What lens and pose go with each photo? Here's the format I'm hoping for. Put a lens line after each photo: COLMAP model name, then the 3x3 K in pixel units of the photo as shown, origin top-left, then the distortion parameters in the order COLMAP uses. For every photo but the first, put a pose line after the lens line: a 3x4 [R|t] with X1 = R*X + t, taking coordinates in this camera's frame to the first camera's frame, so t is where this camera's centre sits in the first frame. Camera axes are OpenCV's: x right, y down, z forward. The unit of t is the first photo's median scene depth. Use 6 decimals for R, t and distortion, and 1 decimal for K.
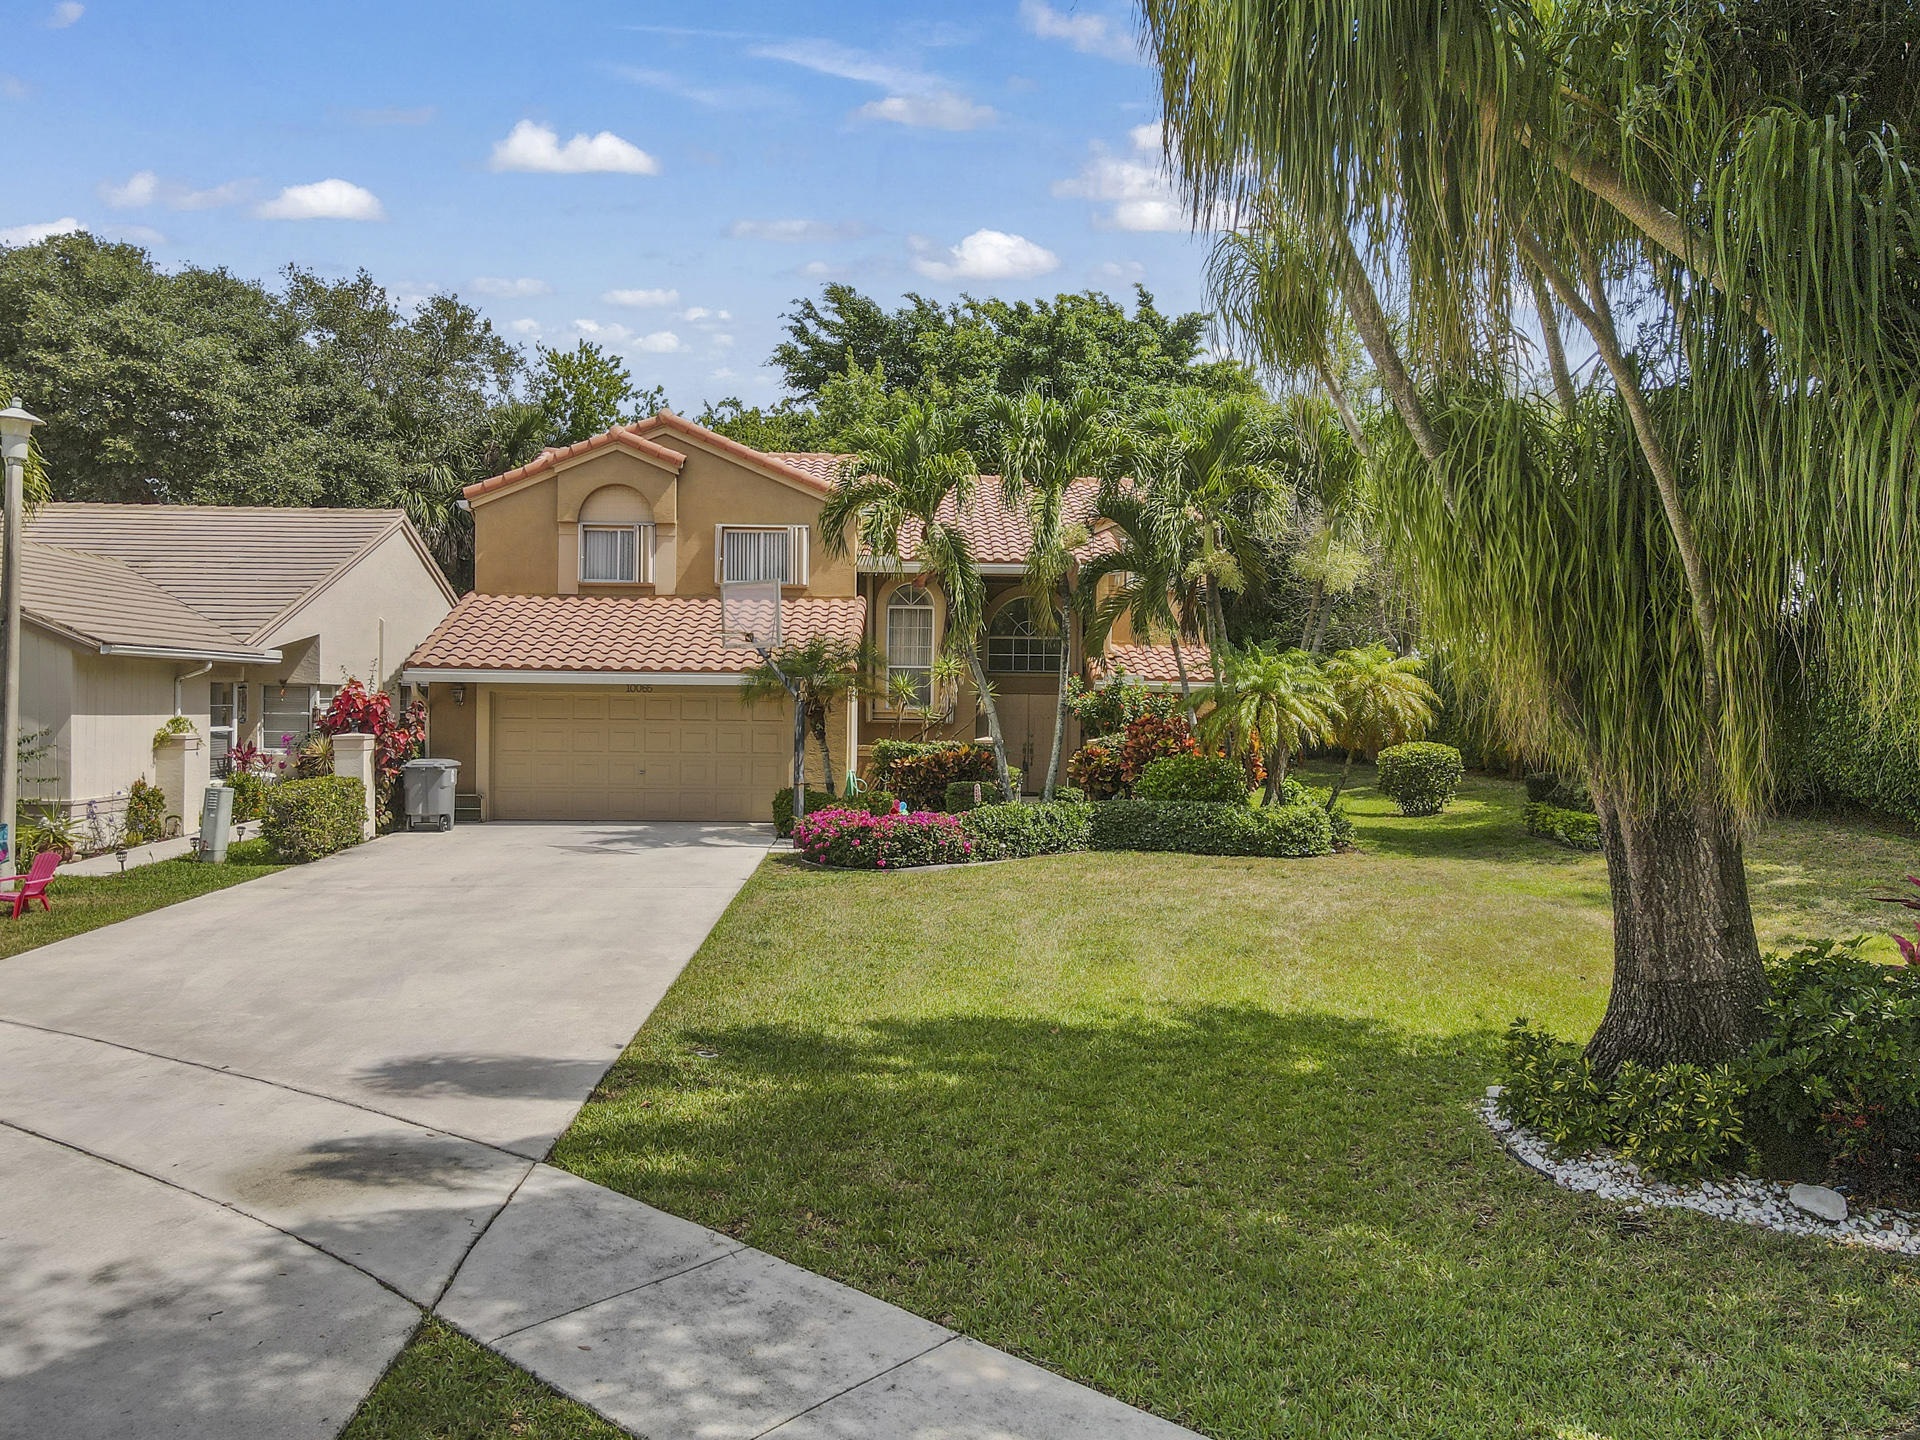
lens RADIAL K [[1377.7, 0, 960.0], [0, 1377.7, 720.0], [0, 0, 1]] dist [0.007736, 0.024155]
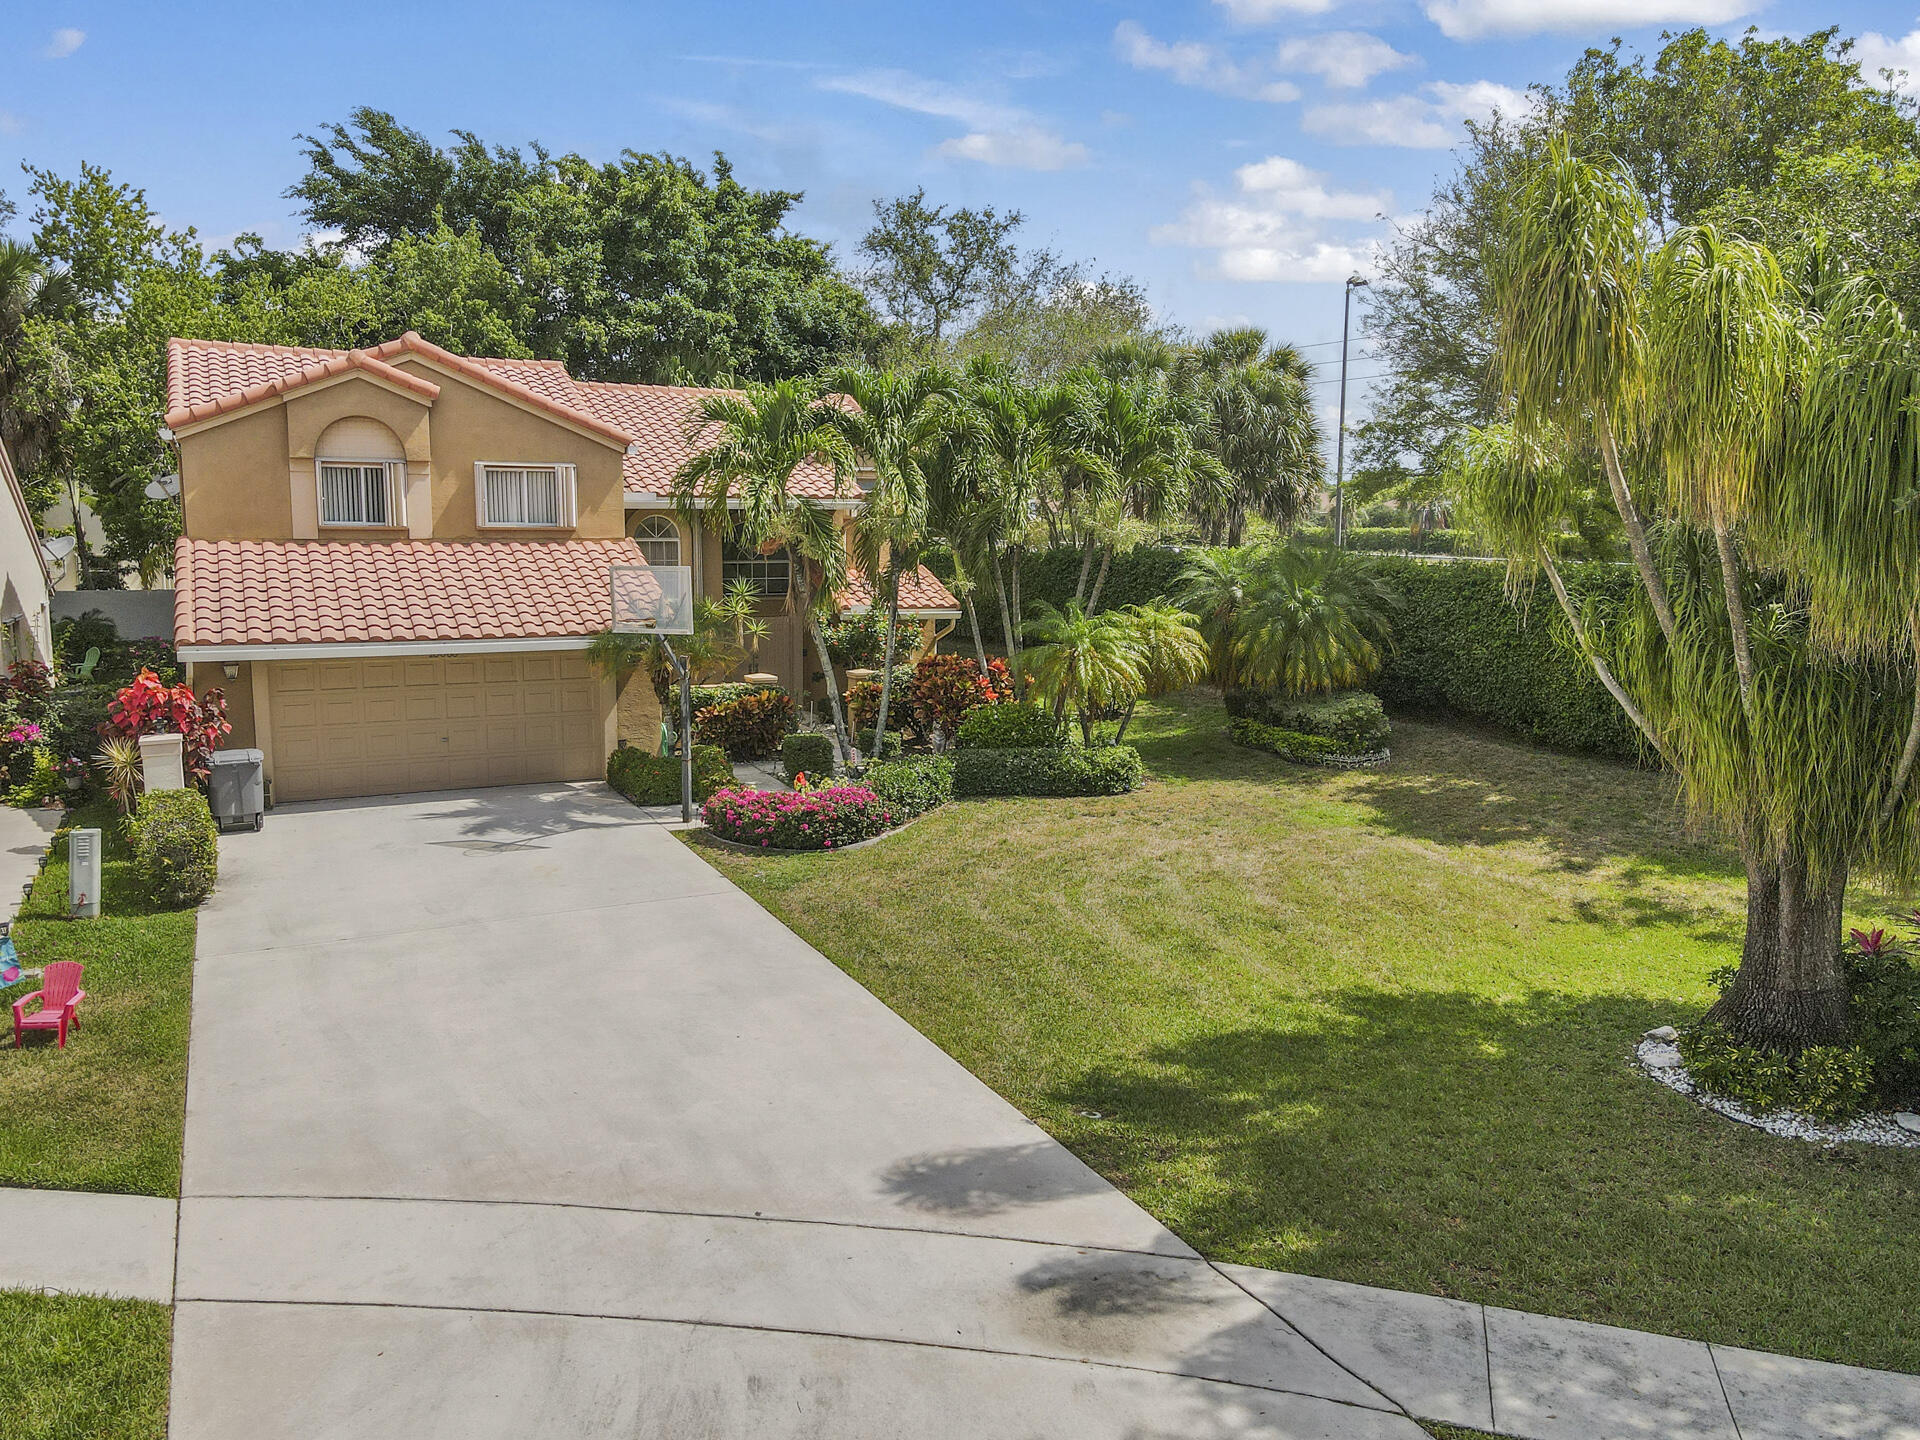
lens RADIAL K [[1367.3, 0, 960.0], [0, 1367.3, 720.0], [0, 0, 1]] dist [0.019875, -0.005494]
pose [[0.913979, -0.061248, 0.401112, -0.331427], [0.008513, 0.991219, 0.131956, -0.112810], [-0.405672, -0.117191, 0.906475, 0.005985]]
